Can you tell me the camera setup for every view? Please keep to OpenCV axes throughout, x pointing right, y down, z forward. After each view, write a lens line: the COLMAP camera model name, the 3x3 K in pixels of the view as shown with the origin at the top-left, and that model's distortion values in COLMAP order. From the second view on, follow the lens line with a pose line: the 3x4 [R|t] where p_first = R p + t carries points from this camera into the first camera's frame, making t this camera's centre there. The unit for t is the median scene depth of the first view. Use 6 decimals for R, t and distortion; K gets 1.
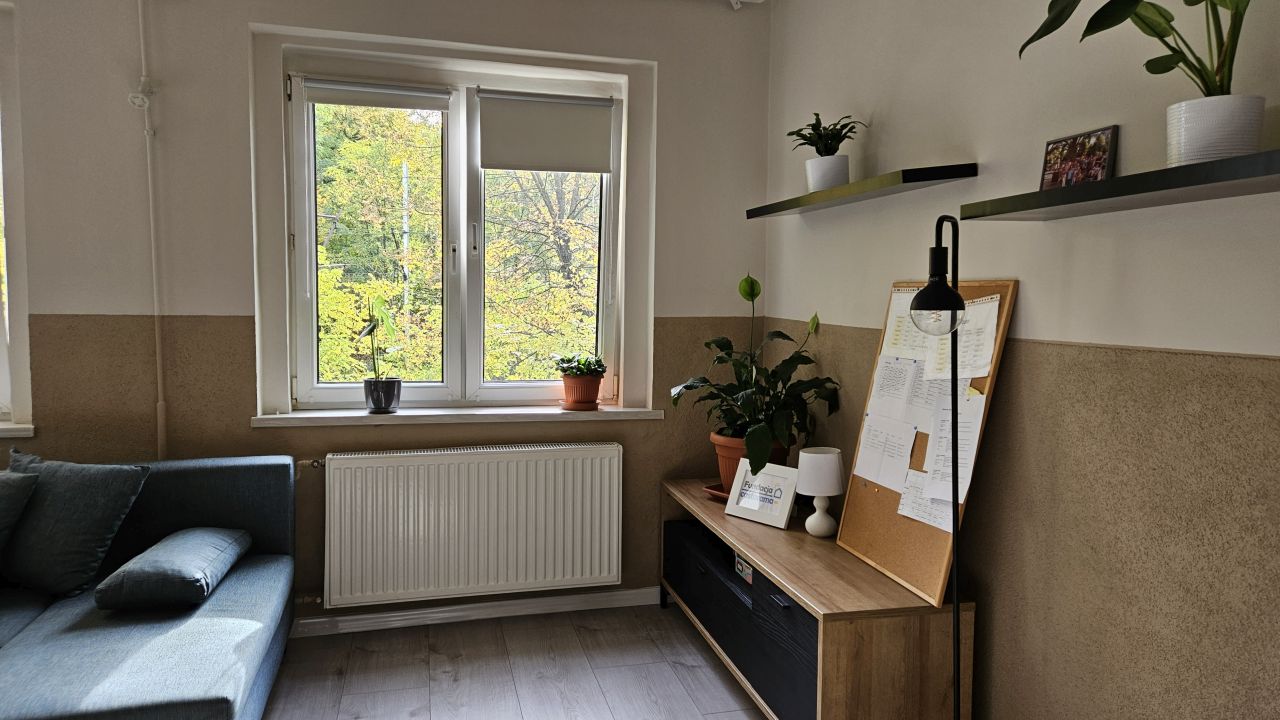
lens RADIAL K [[854.9, 0, 634.3], [0, 854.9, 355.8], [0, 0, 1]] dist [0.043958, -0.000838]
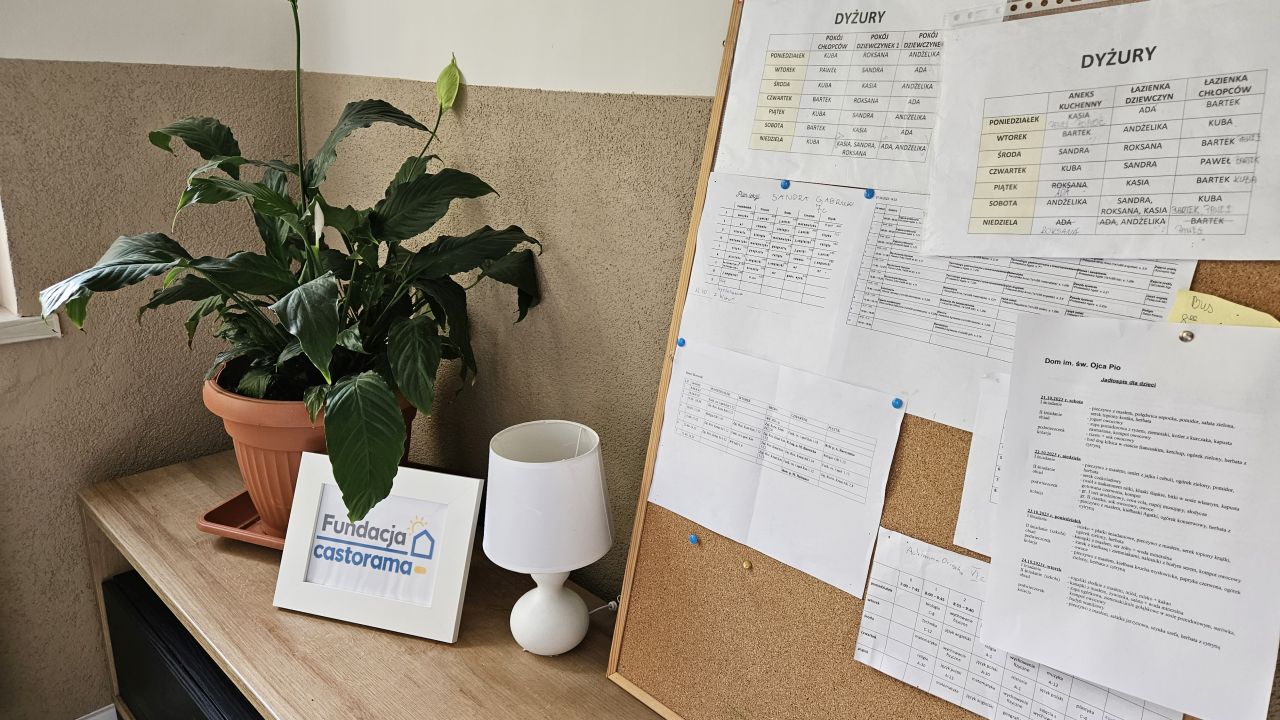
lens RADIAL K [[854.9, 0, 631.1], [0, 854.9, 363.7], [0, 0, 1]] dist [0.043958, -0.000838]
pose [[0.849317, -0.136862, 0.509834, 0.060664], [0.009412, 0.969579, 0.244597, -0.009682], [-0.527800, -0.202942, 0.824768, 0.630917]]
